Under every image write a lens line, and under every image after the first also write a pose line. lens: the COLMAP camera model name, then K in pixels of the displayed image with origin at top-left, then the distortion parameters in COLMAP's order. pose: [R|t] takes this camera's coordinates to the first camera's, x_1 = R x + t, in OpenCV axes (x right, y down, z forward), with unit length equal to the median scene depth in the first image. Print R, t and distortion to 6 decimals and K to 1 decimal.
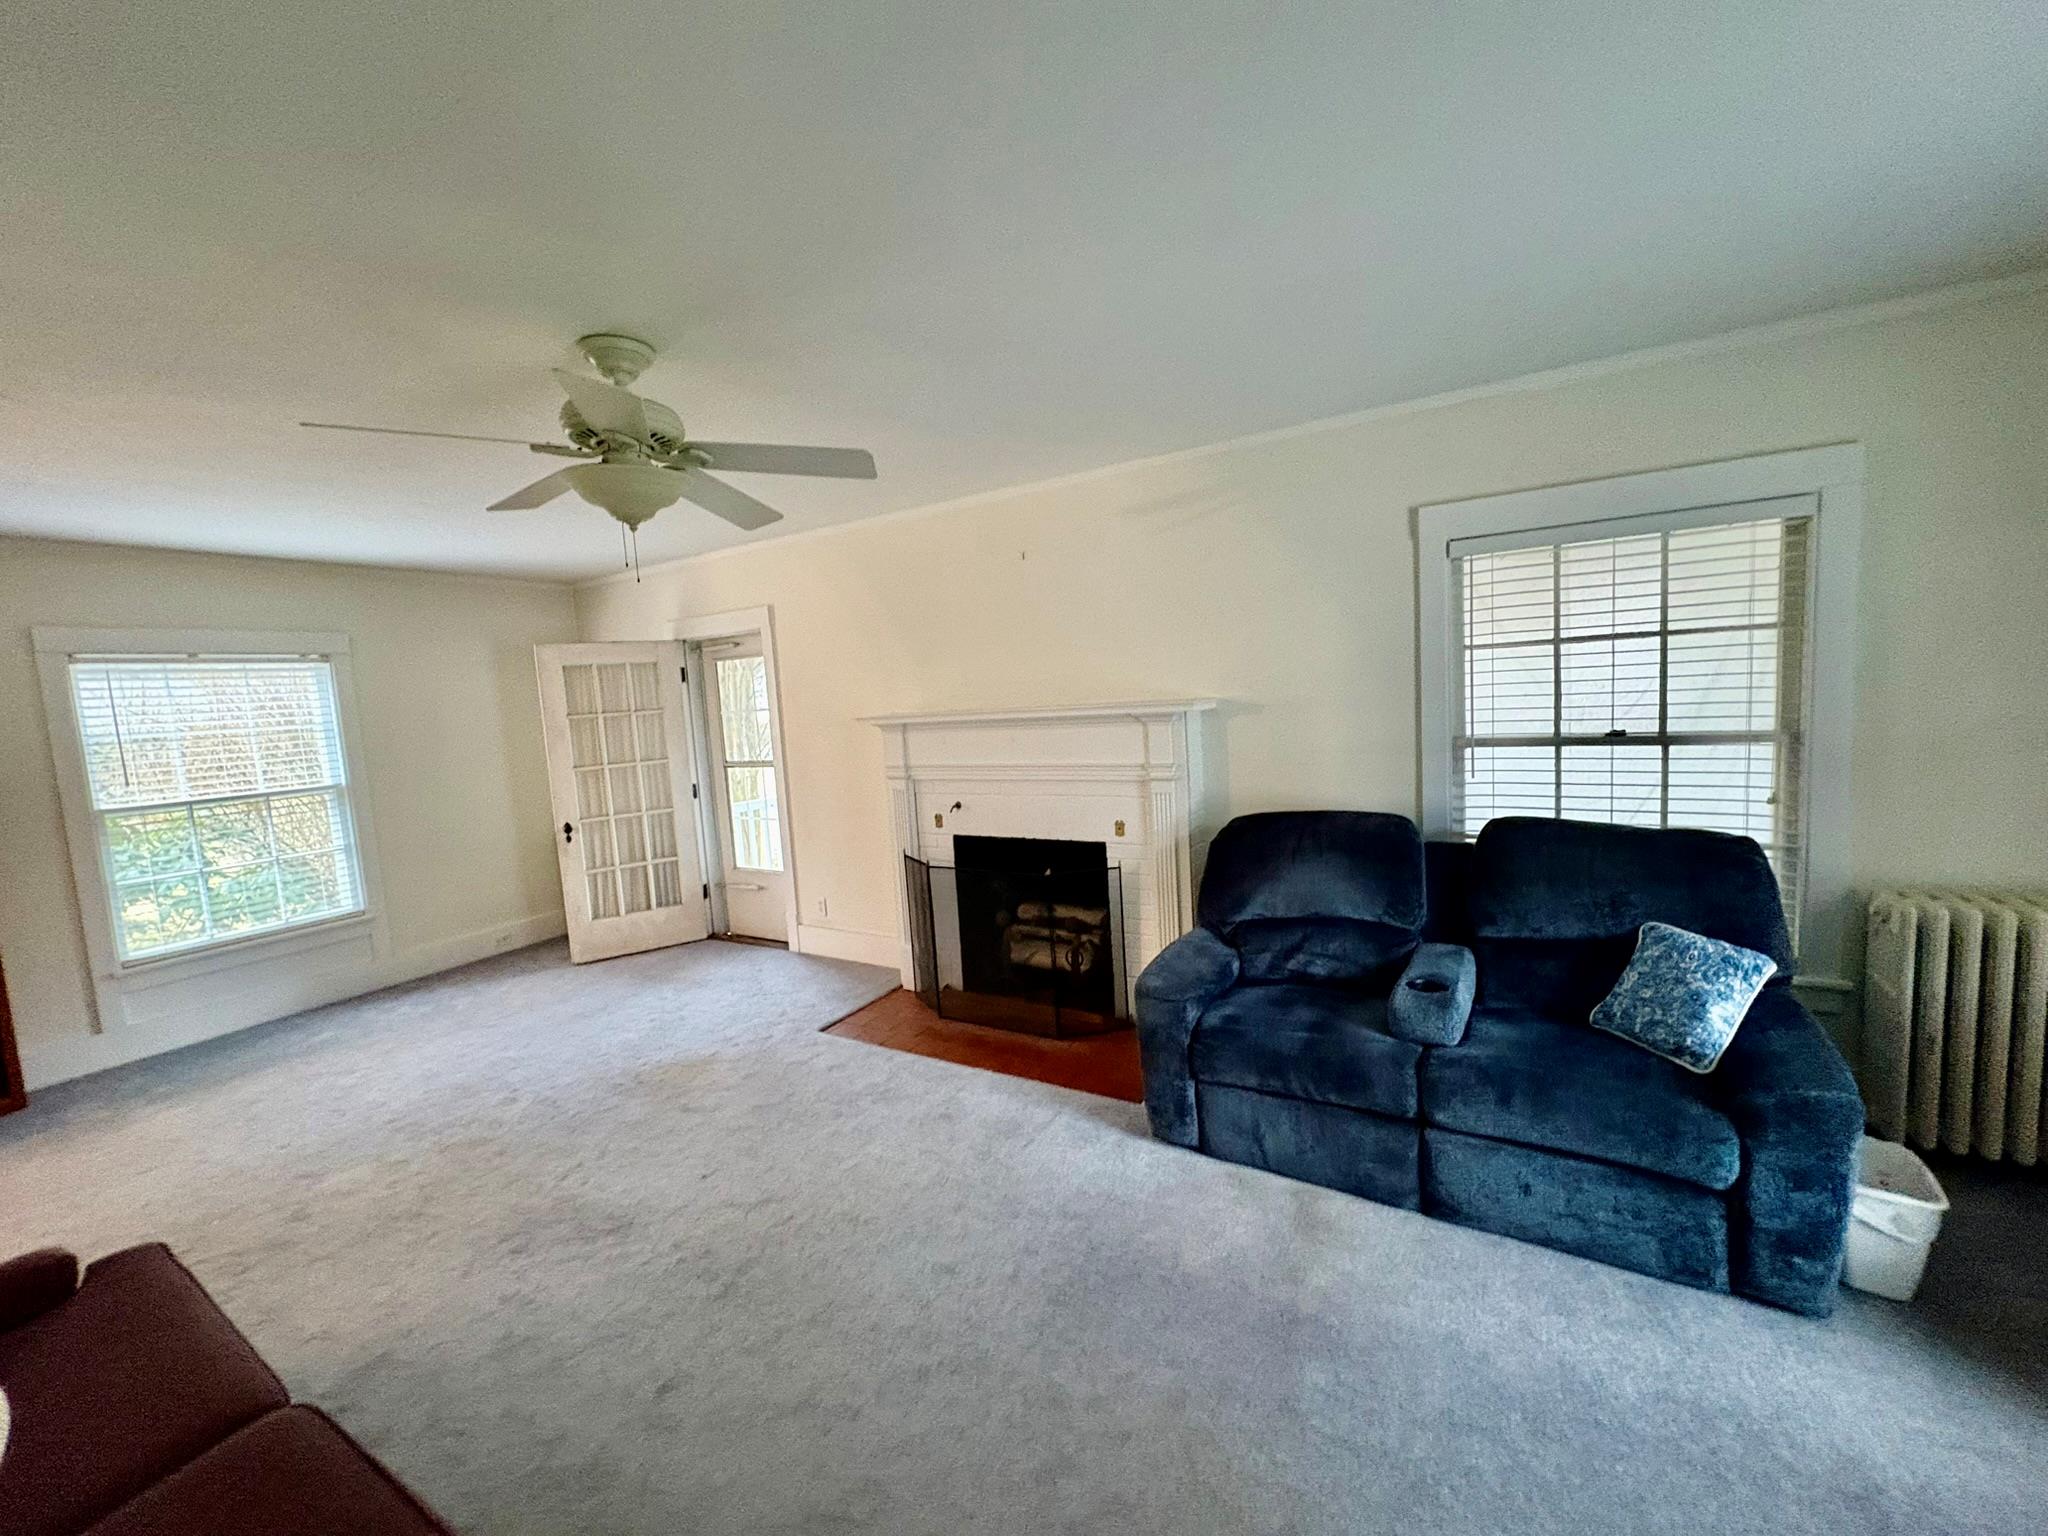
lens RADIAL K [[808.9, 0, 1025.0], [0, 808.9, 767.9], [0, 0, 1]] dist [0.001986, 0.000394]
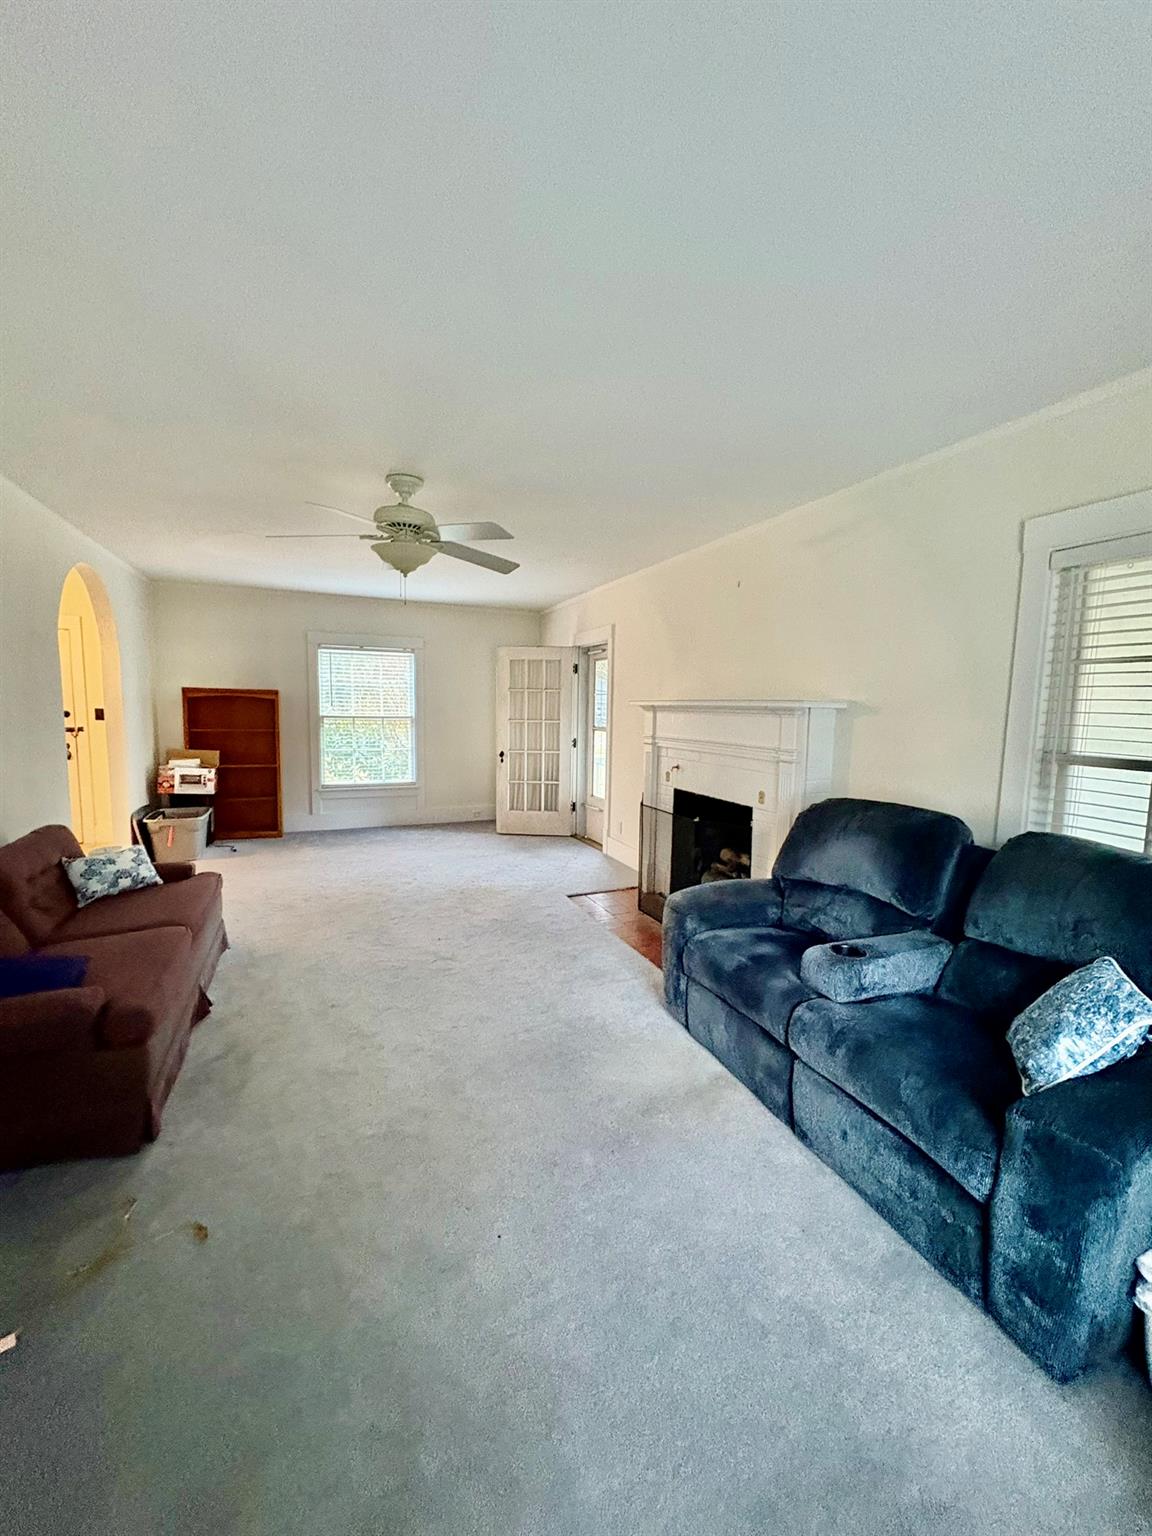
lens RADIAL K [[606.7, 0, 576.0], [0, 606.7, 768.0], [0, 0, 1]] dist [0.001986, 0.000394]
pose [[0.808005, 0.136302, -0.573192, 0.405743], [-0.123381, 0.990446, 0.061598, 0.005980], [0.576112, 0.020950, 0.817102, 0.049082]]
